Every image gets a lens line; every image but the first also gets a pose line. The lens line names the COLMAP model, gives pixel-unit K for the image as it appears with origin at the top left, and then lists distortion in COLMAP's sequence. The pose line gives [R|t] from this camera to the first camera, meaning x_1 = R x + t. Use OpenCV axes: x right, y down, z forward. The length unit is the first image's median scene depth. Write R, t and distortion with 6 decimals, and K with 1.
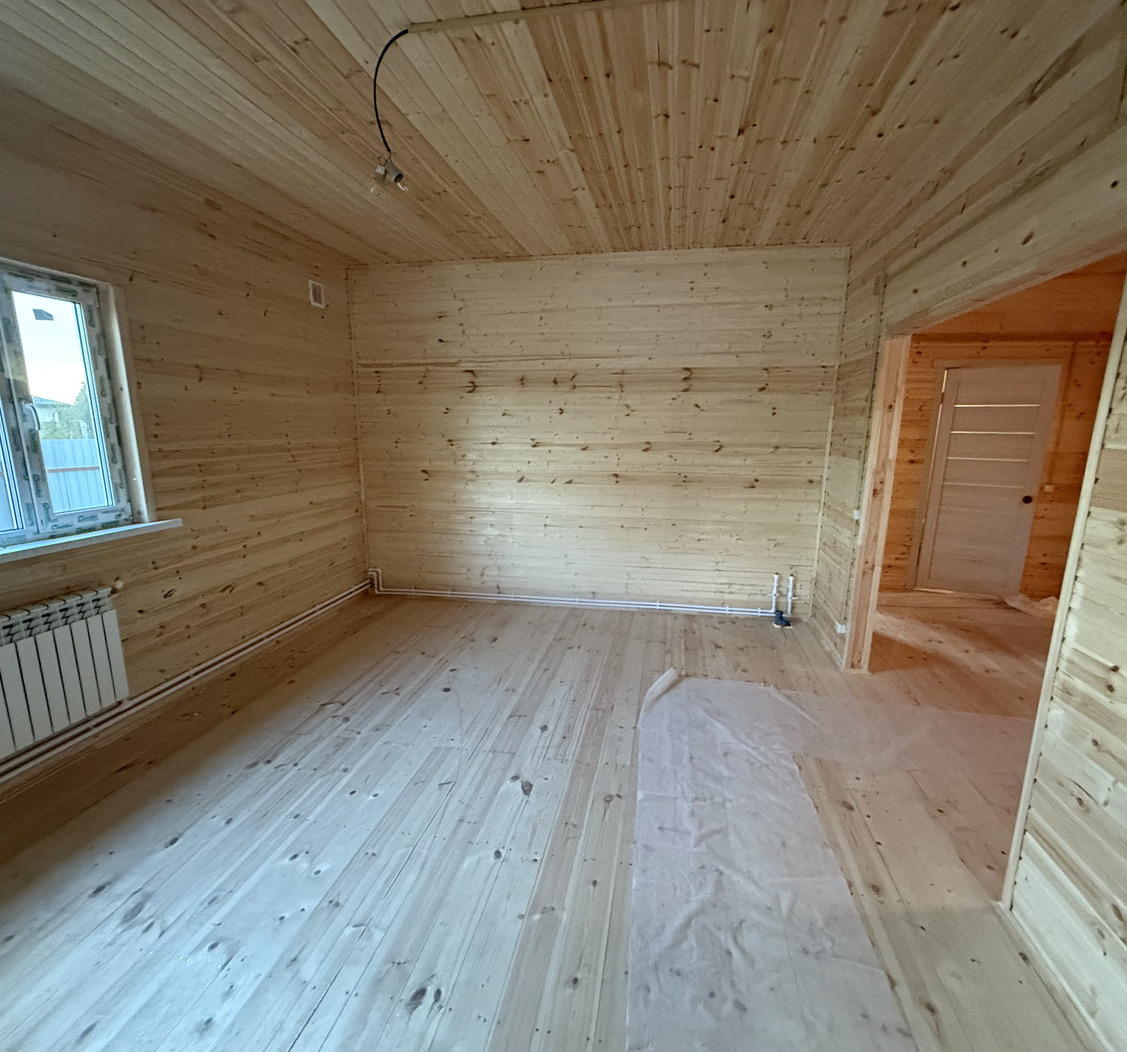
lens RADIAL K [[598.4, 0, 557.9], [0, 598.4, 562.4], [0, 0, 1]] dist [0.000059, 0.000432]
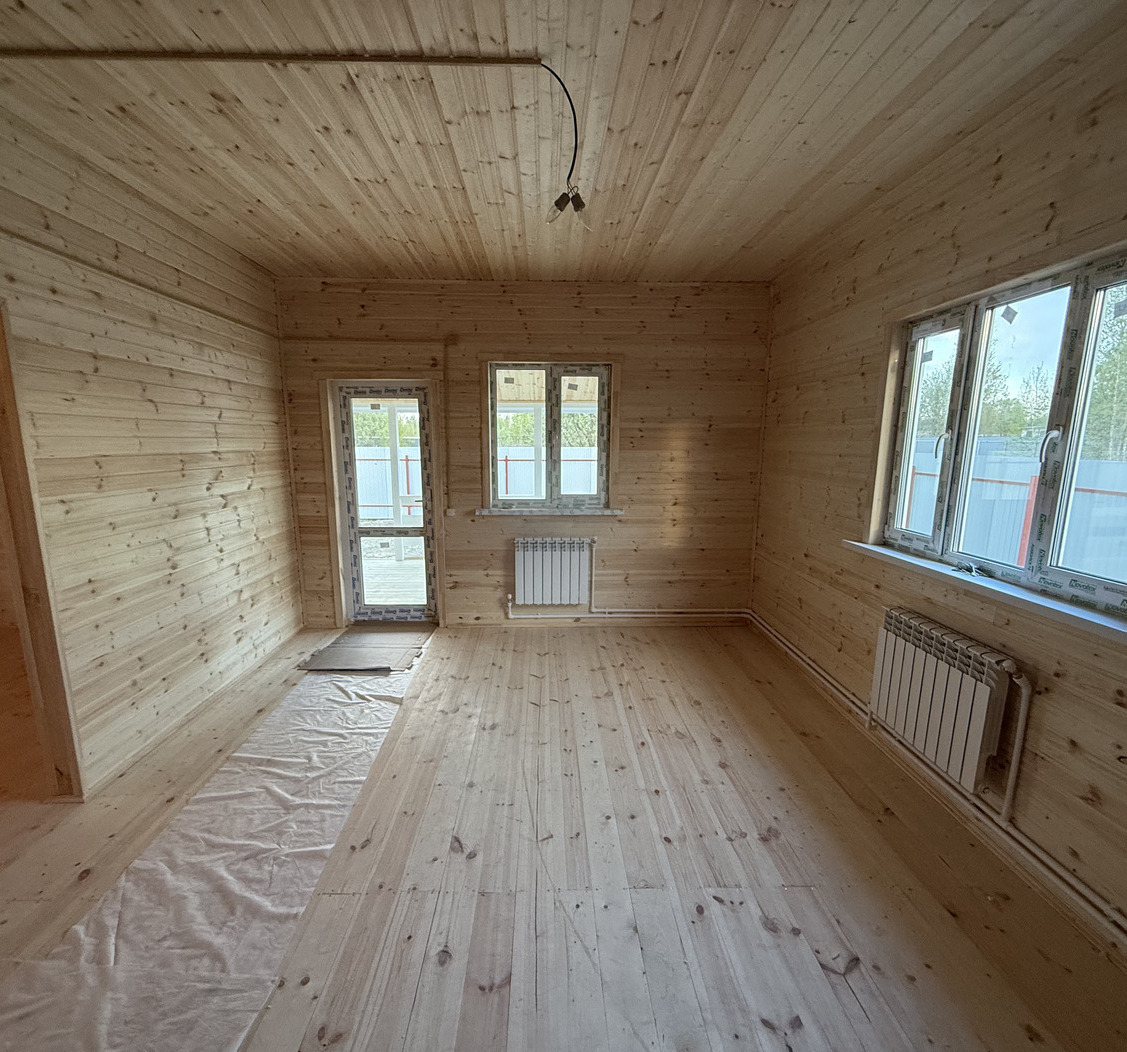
lens RADIAL K [[598.4, 0, 557.9], [0, 598.4, 562.4], [0, 0, 1]] dist [0.000059, 0.000432]
pose [[-0.977107, 0.030948, -0.210483, -0.021153], [-0.059246, 0.910642, 0.408927, -0.341770], [0.204330, 0.412036, -0.887961, 1.435651]]
